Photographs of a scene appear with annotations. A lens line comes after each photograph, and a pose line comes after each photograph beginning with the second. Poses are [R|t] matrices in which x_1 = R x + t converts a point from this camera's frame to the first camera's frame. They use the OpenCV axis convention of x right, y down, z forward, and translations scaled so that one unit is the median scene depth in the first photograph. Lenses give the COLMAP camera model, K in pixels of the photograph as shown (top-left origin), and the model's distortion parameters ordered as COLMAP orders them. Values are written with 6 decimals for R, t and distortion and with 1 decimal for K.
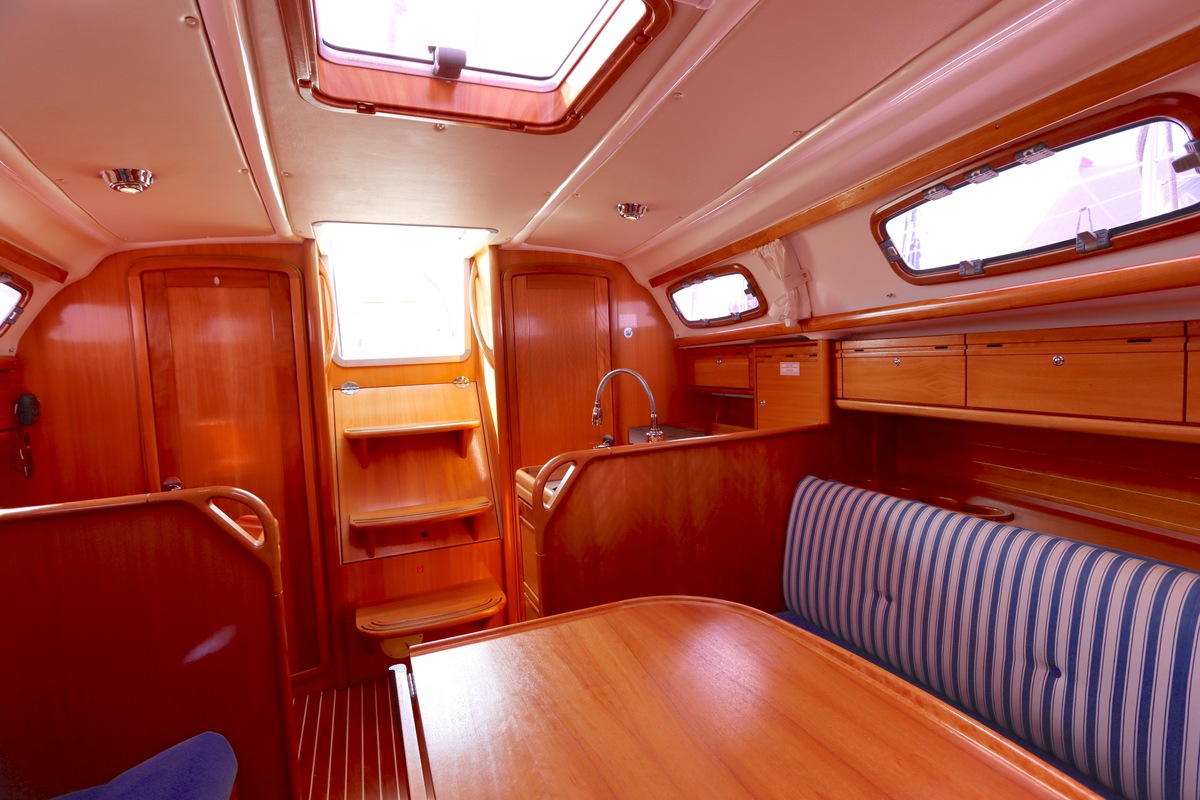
lens RADIAL K [[564.8, 0, 599.5], [0, 564.8, 387.7], [0, 0, 1]] dist [-0.023192, 0.004055]
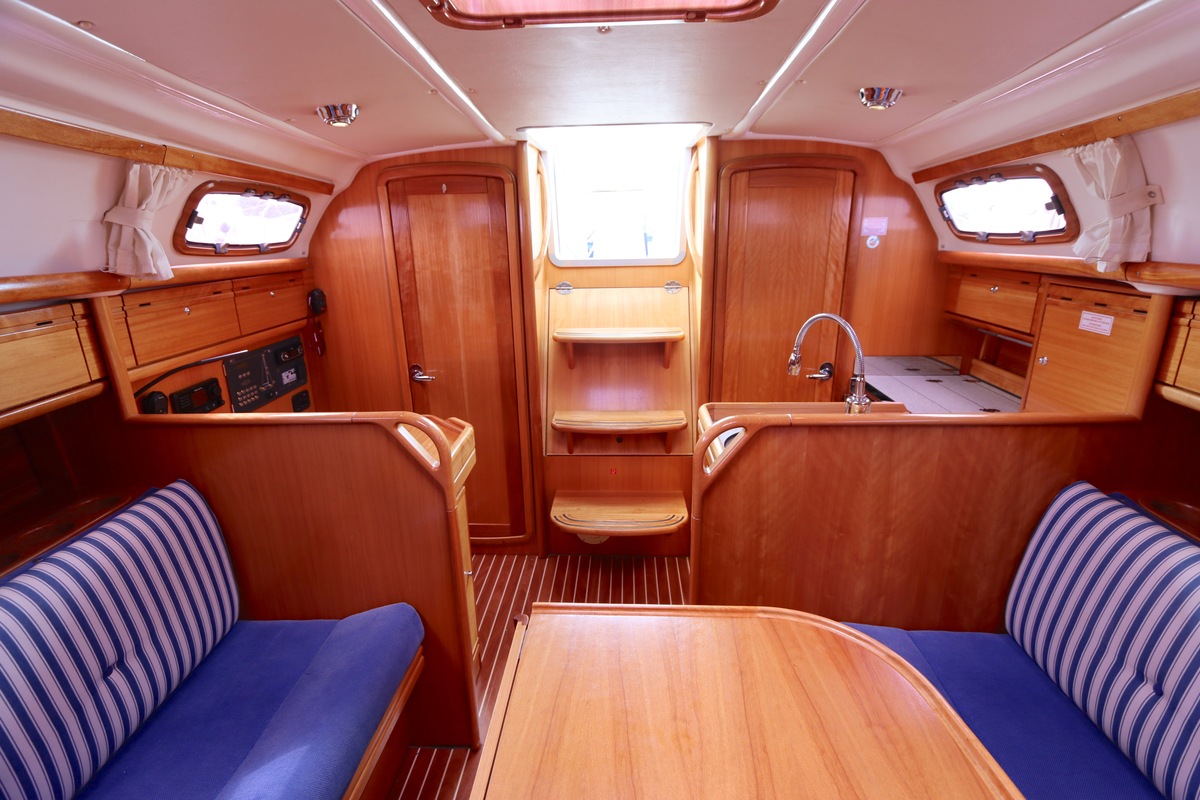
lens RADIAL K [[564.8, 0, 598.1], [0, 564.8, 389.5], [0, 0, 1]] dist [-0.023192, 0.004055]
pose [[0.901528, 0.145419, -0.407554, 0.073003], [-0.044646, 0.968073, 0.246659, -0.097603], [0.430411, -0.204174, 0.879238, 0.107196]]
